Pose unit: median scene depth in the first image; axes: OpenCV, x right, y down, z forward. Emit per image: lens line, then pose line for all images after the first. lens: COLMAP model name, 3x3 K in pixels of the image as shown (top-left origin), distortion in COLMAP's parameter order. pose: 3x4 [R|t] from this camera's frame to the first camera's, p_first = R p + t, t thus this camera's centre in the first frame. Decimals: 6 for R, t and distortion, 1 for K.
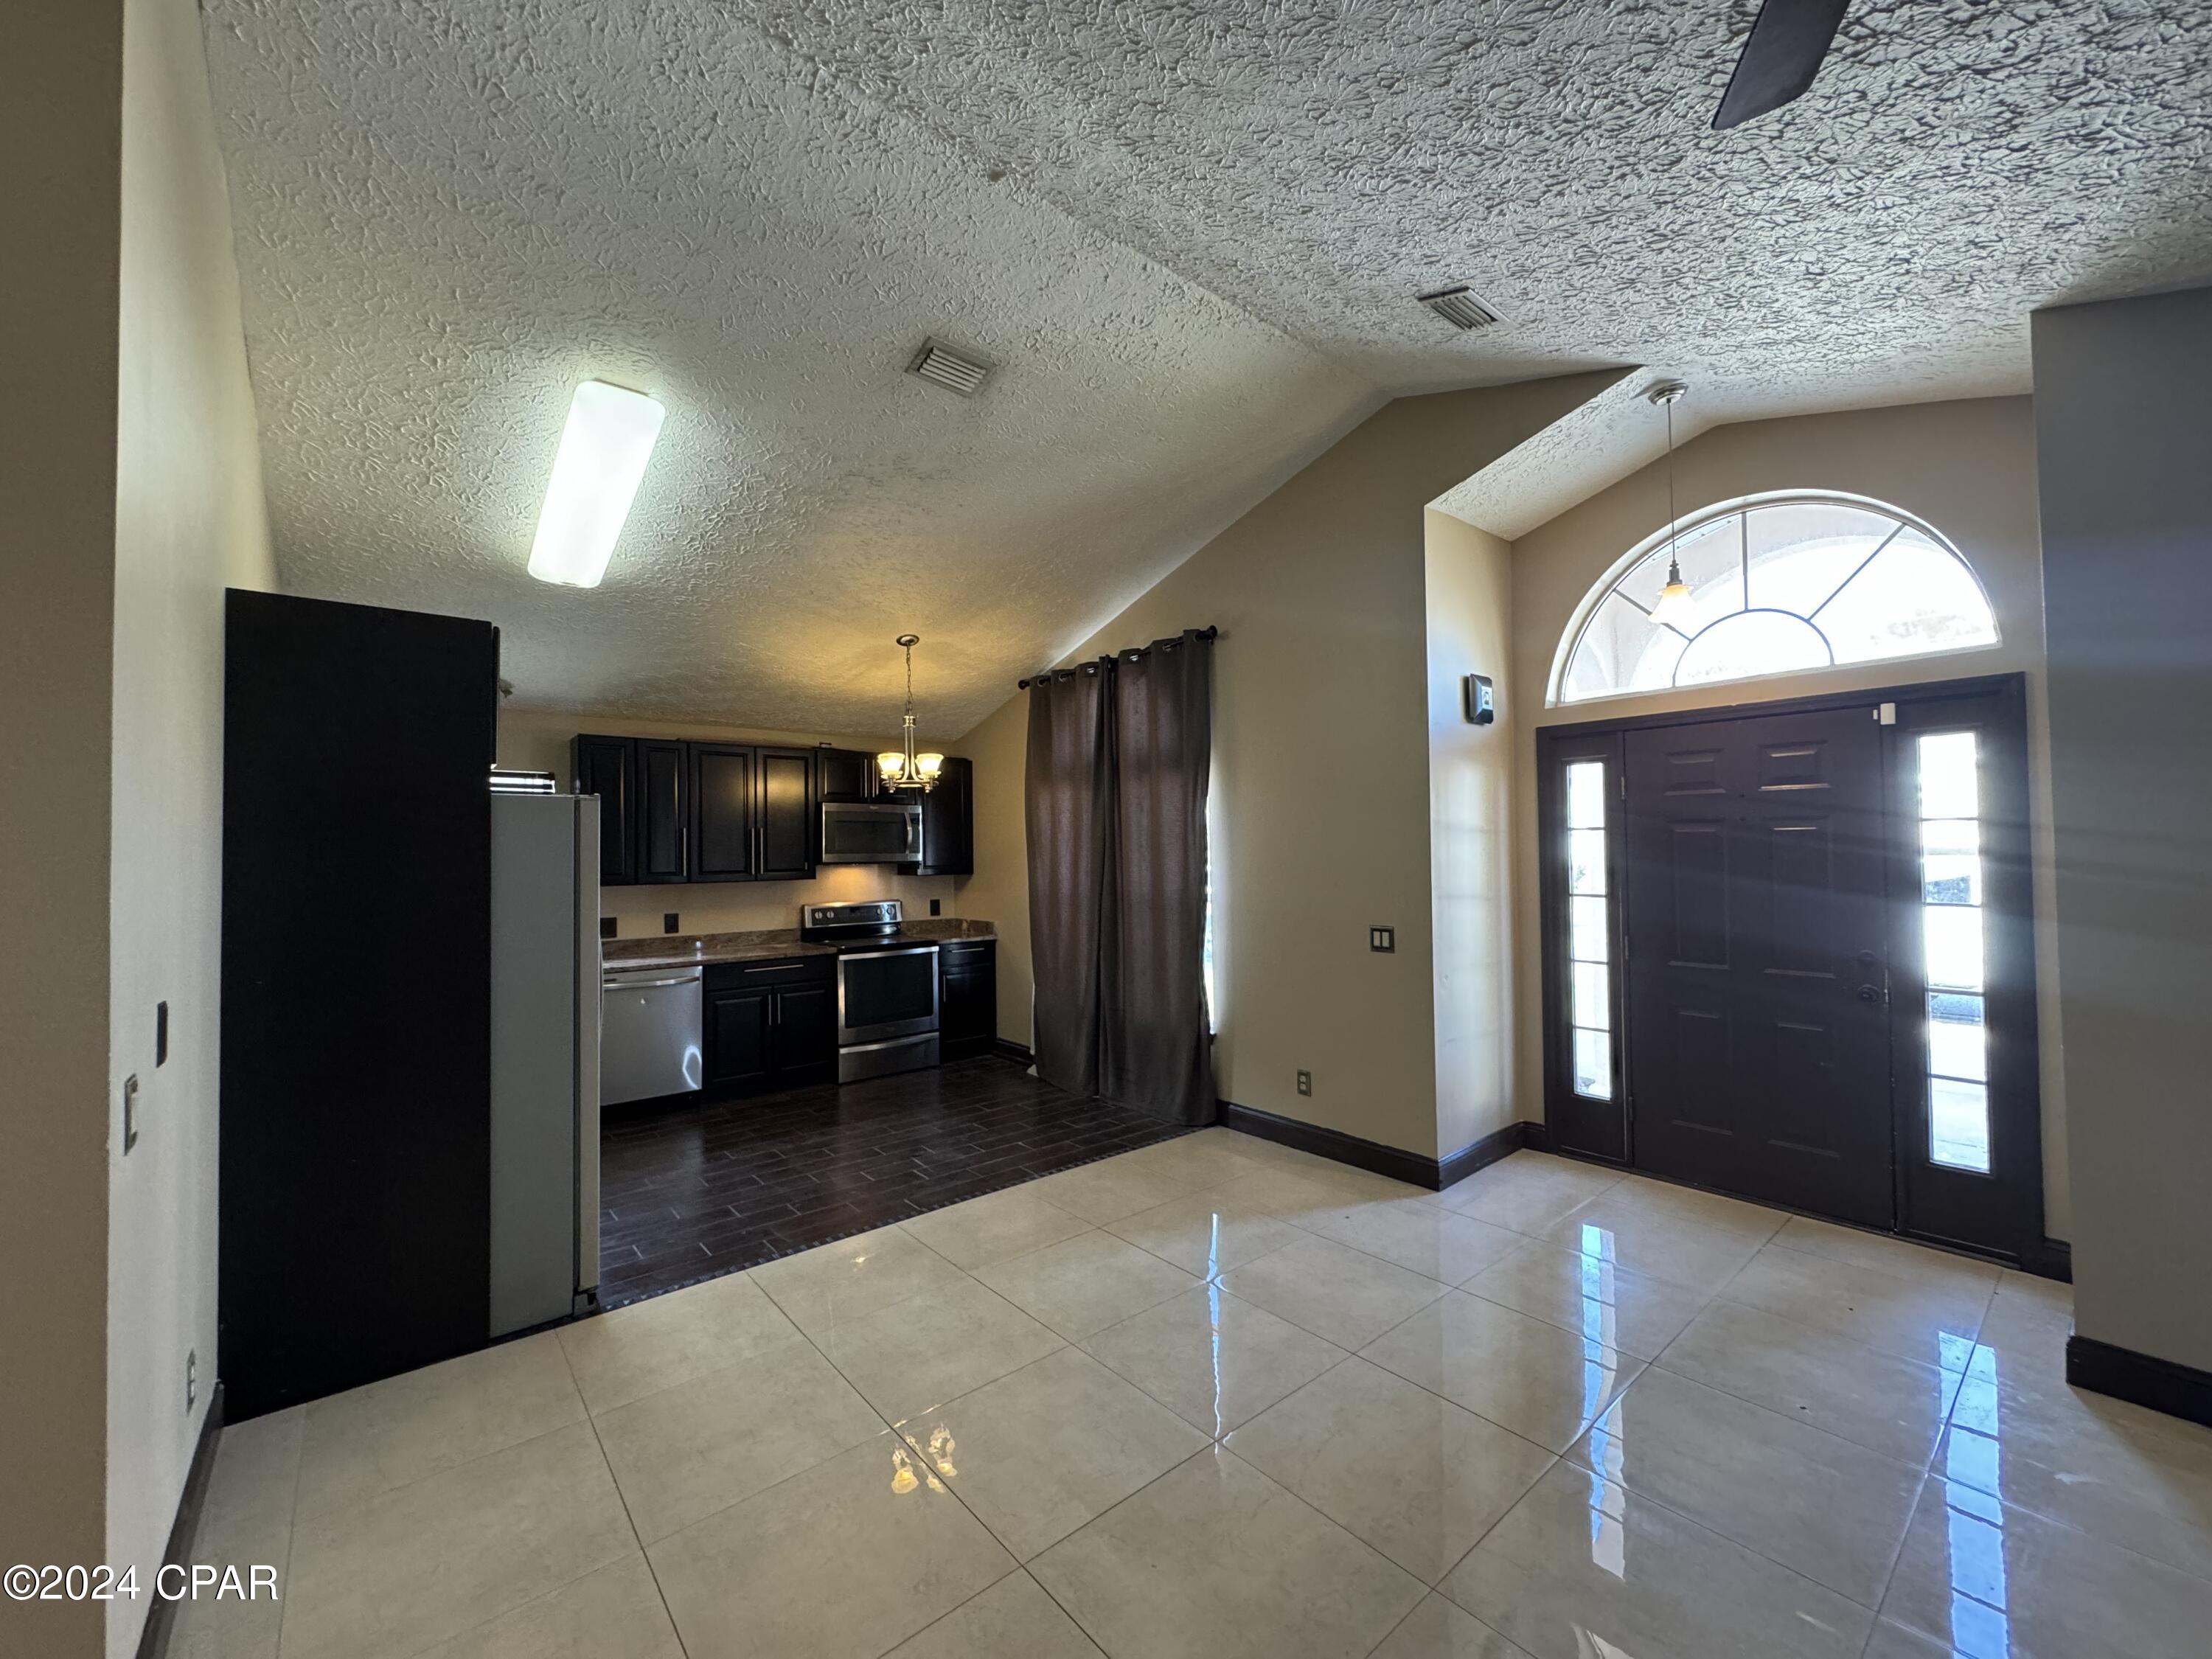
lens RADIAL K [[883.3, 0, 1104.6], [0, 883.3, 832.3], [0, 0, 1]] dist [-0.004214, 0.000626]
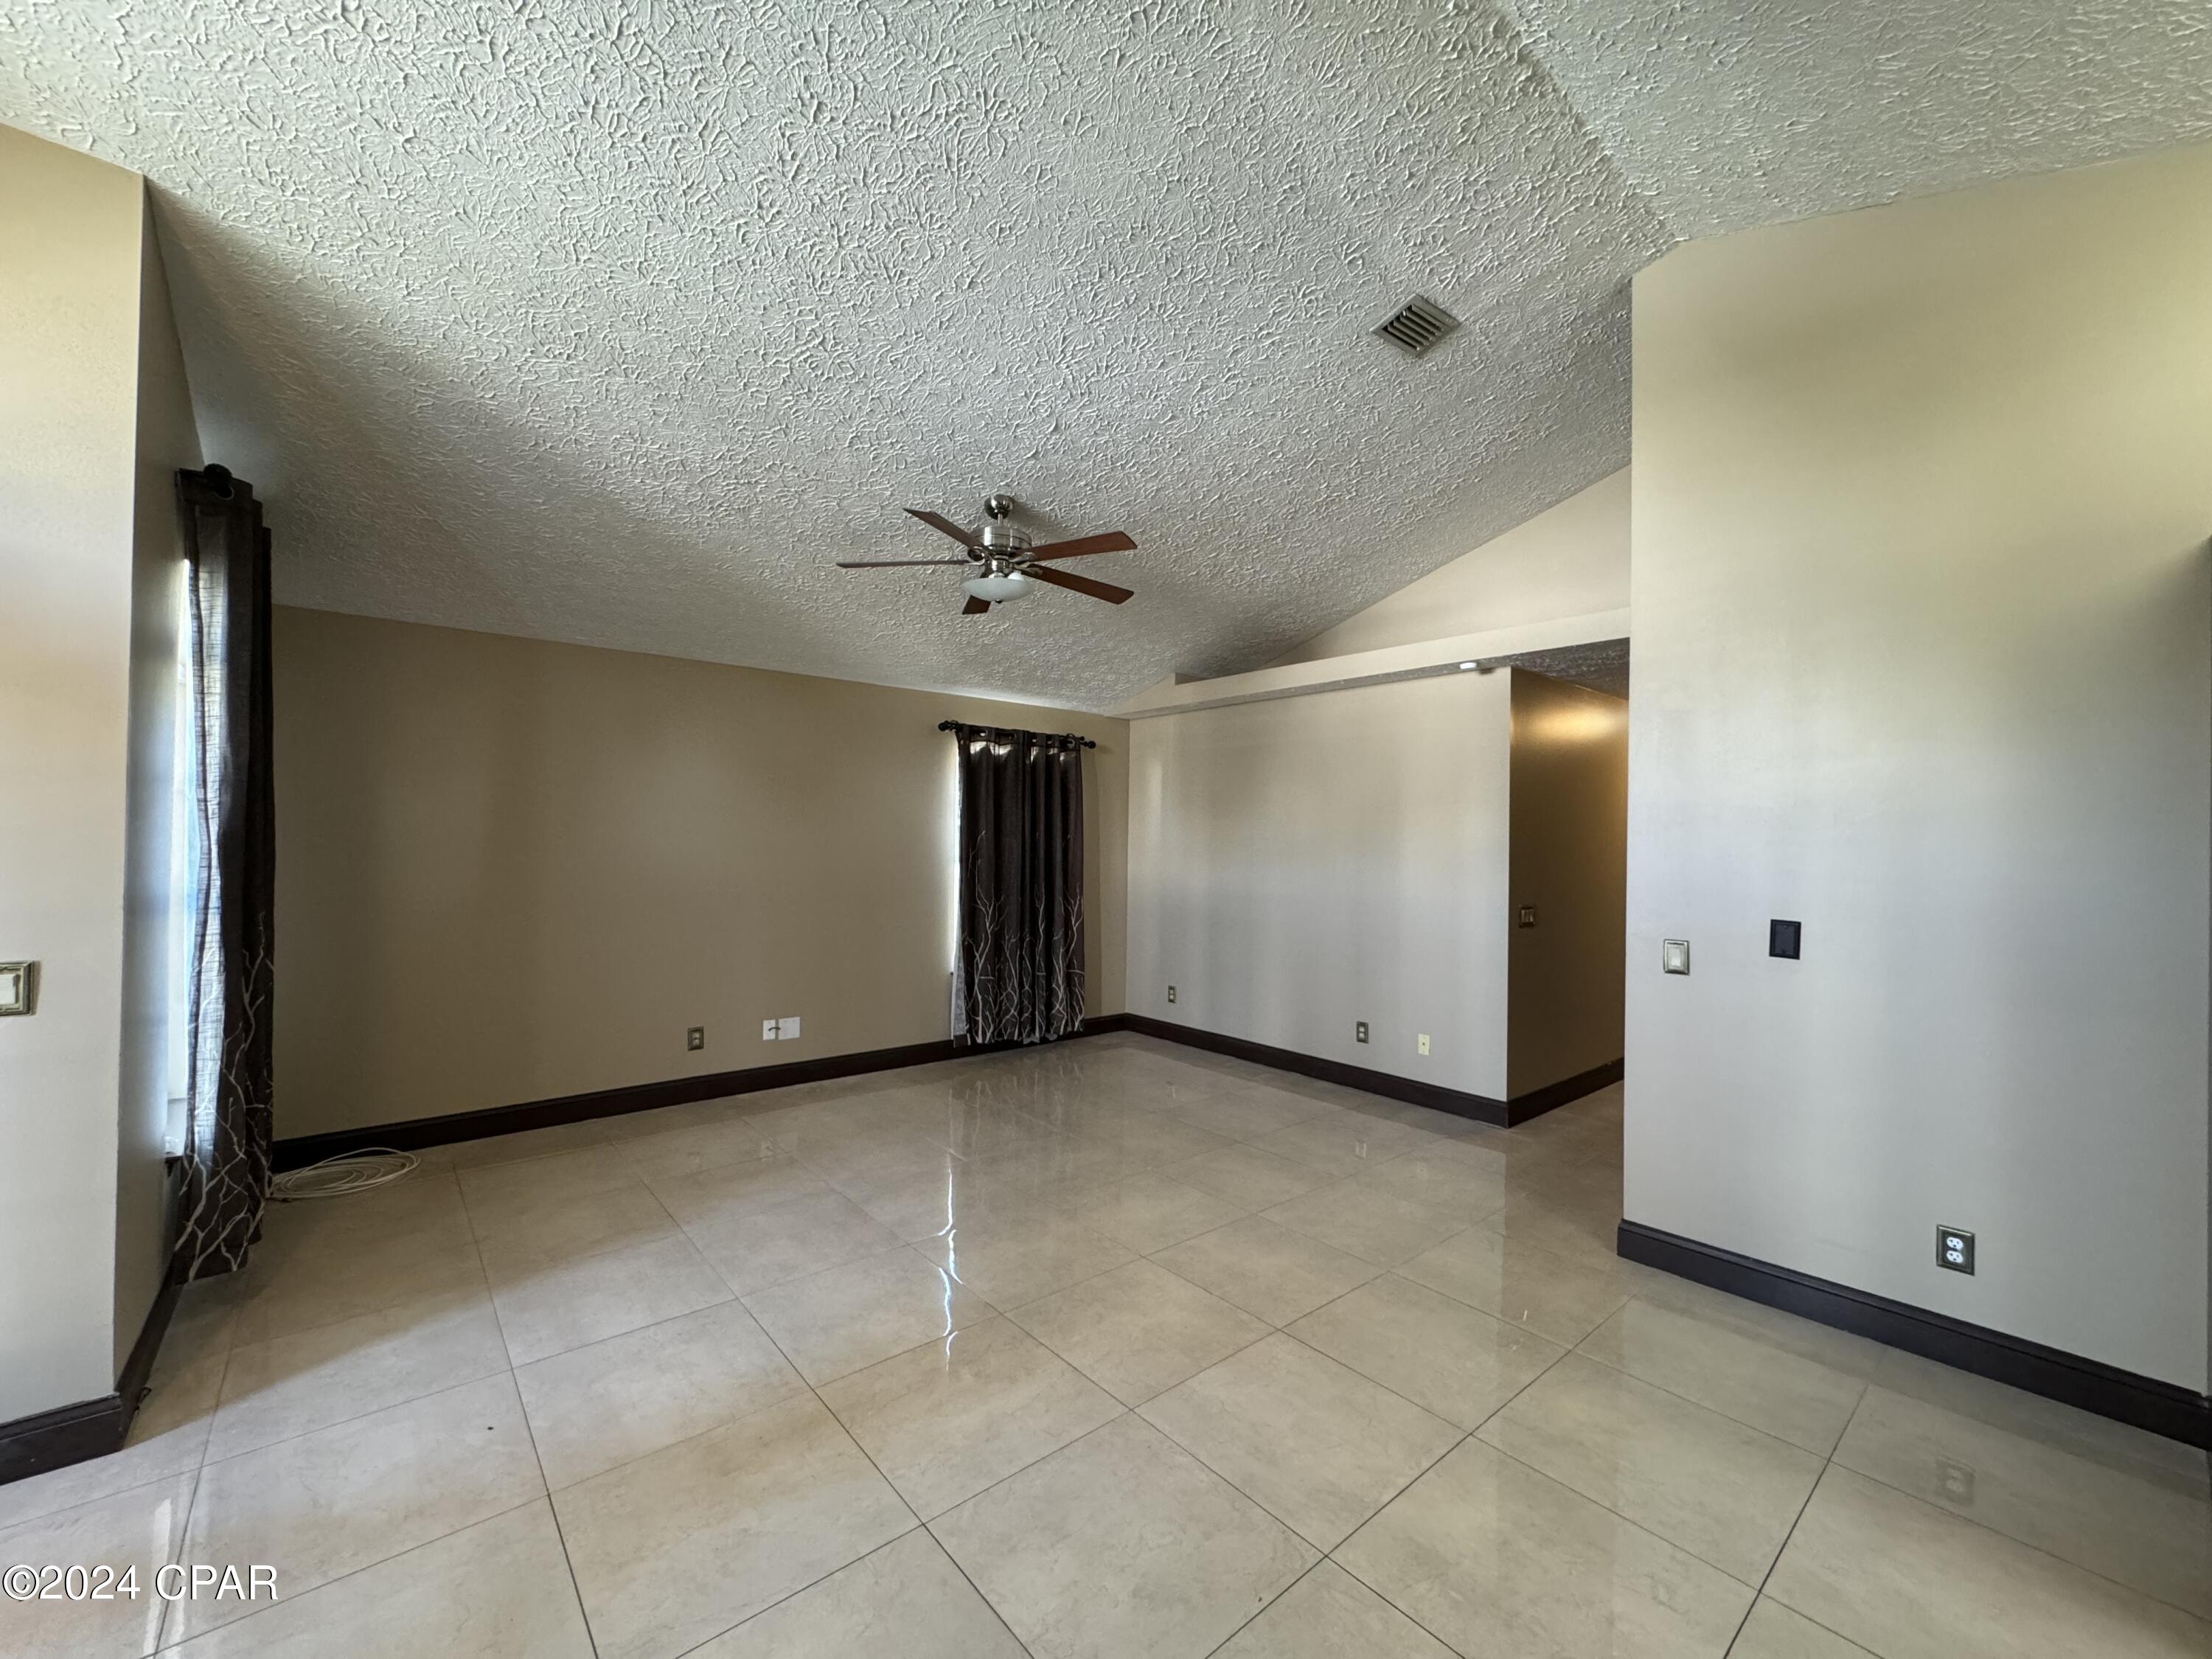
lens RADIAL K [[883.3, 0, 1104.6], [0, 883.3, 832.3], [0, 0, 1]] dist [-0.004214, 0.000626]
pose [[-0.999985, -0.003034, -0.004478, 0.070203], [-0.002876, 0.999385, -0.034946, 0.028641], [0.004581, -0.034932, -0.999379, 0.861135]]
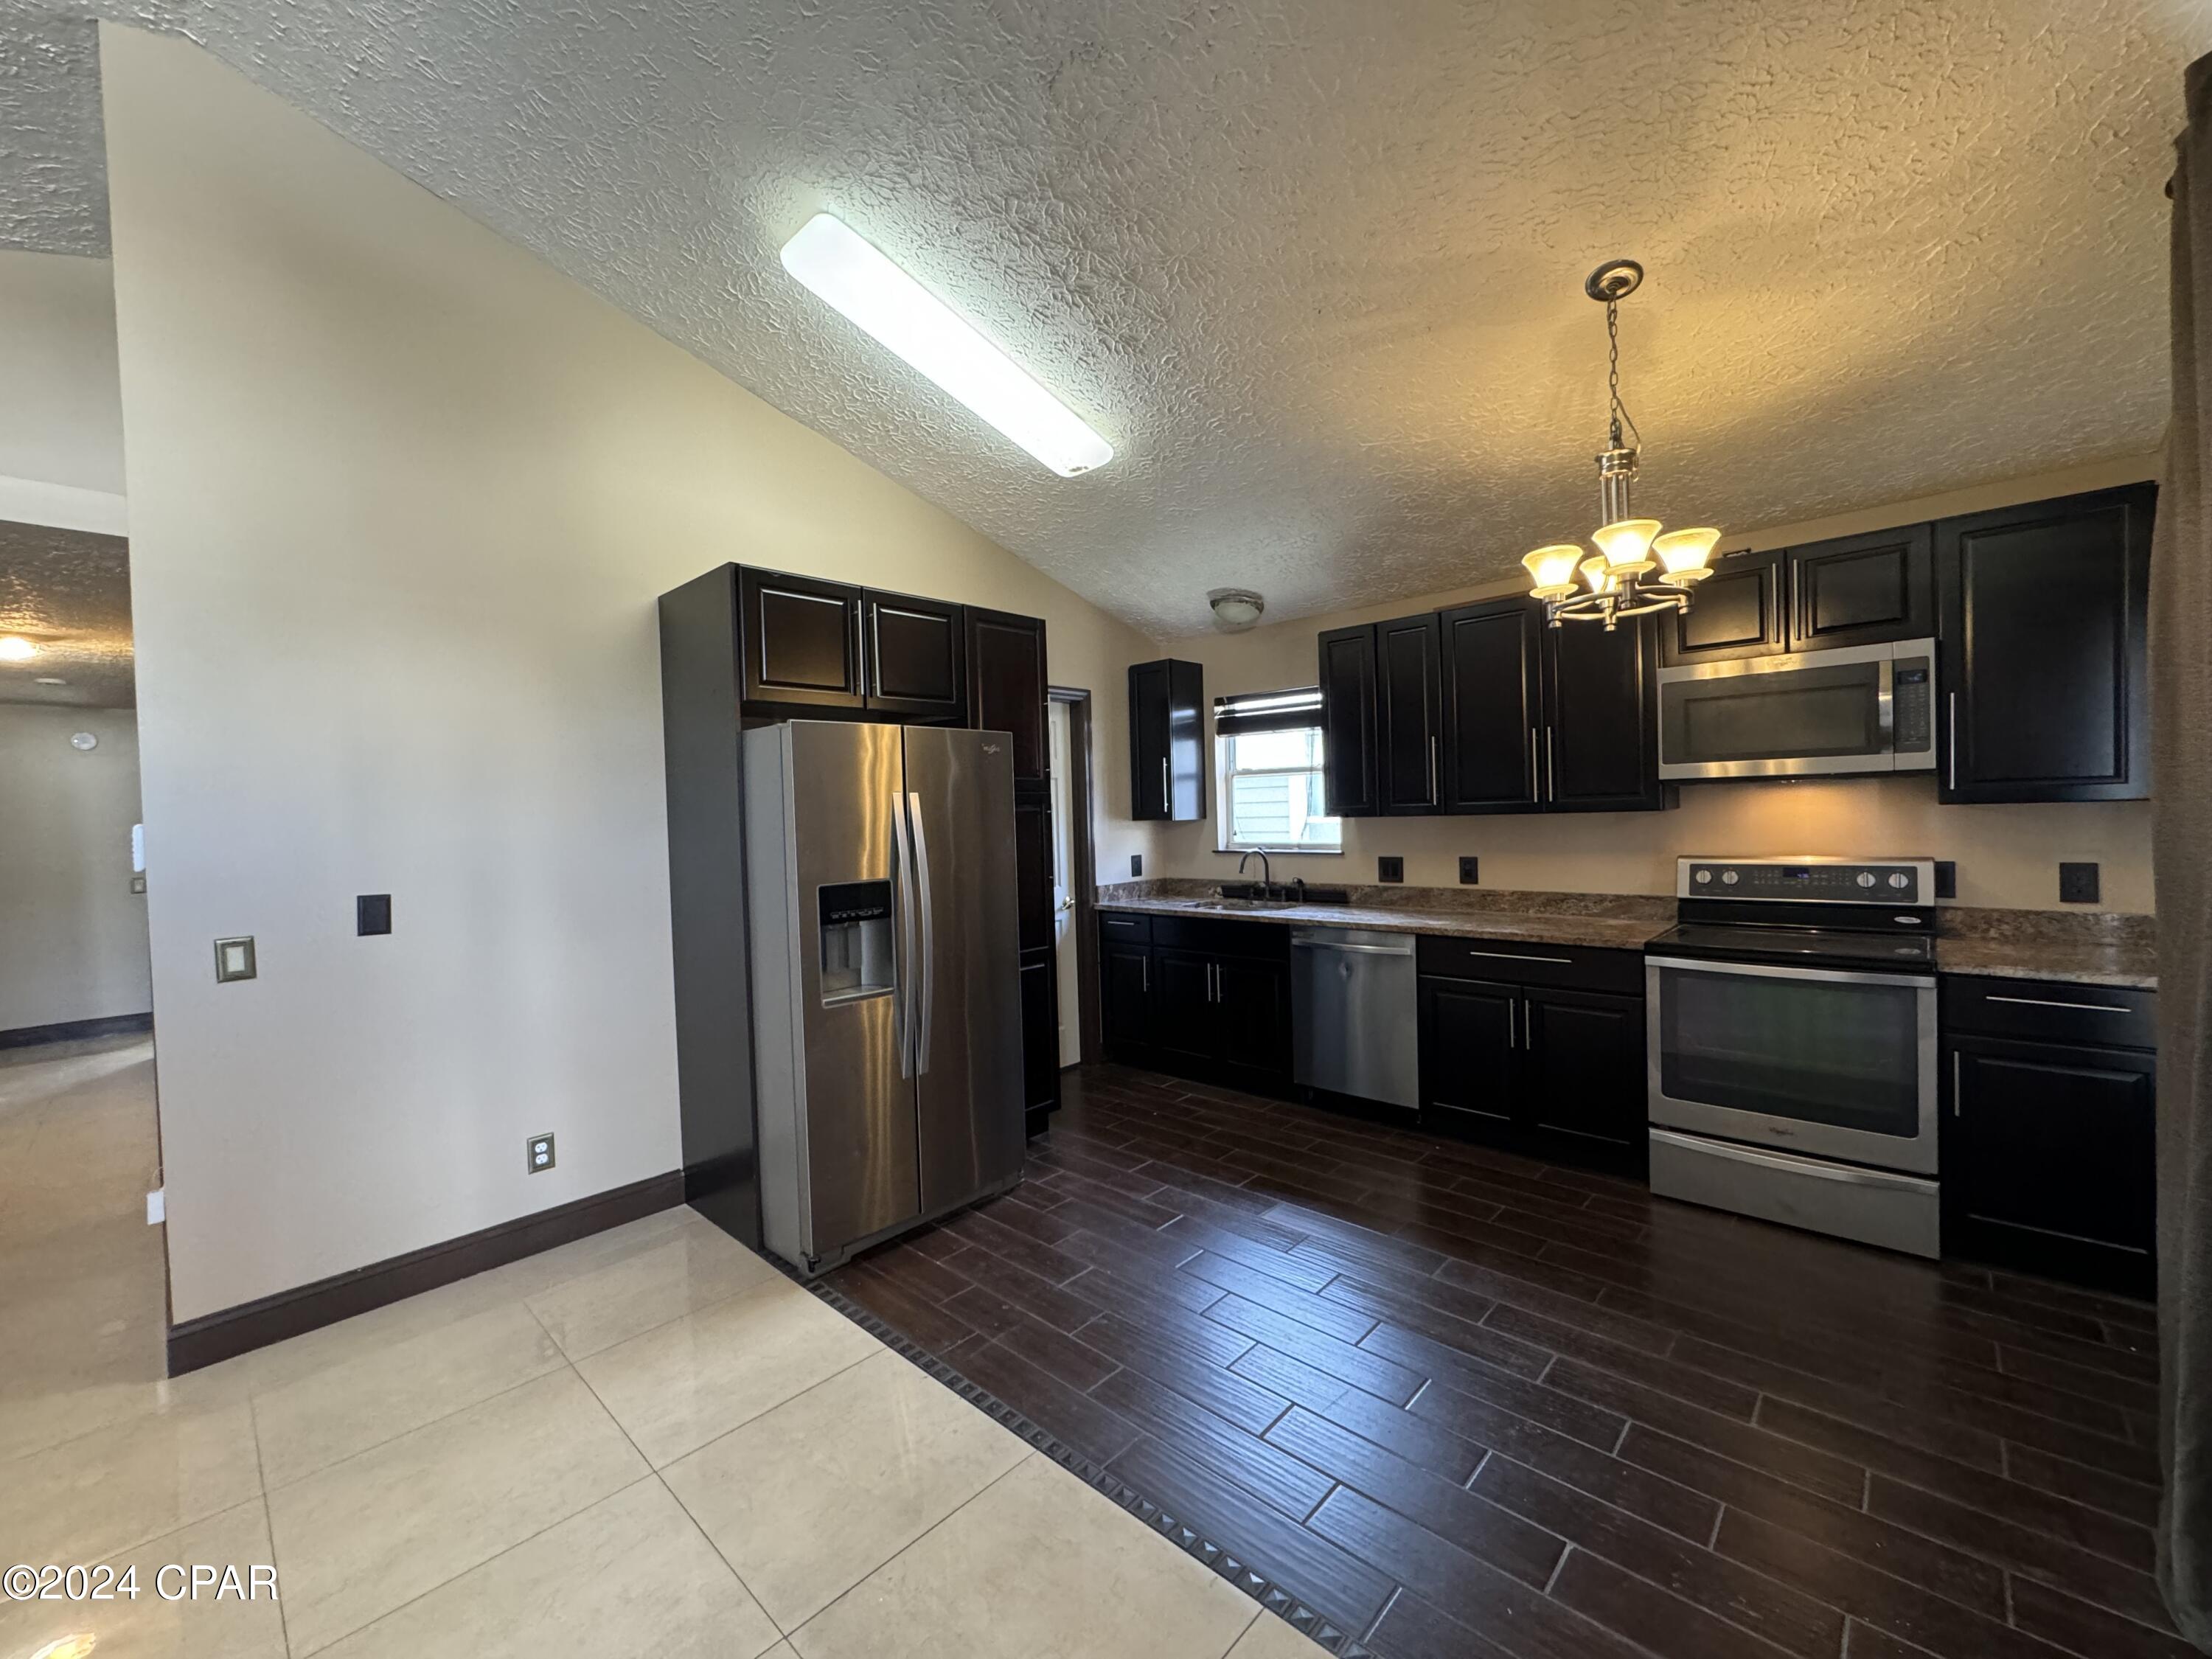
lens RADIAL K [[883.3, 0, 1104.6], [0, 883.3, 832.3], [0, 0, 1]] dist [-0.004214, 0.000626]
pose [[0.115661, 0.034699, -0.992683, 0.200538], [0.055085, 0.997628, 0.041290, 0.028809], [0.991760, -0.059458, 0.113475, 0.684486]]
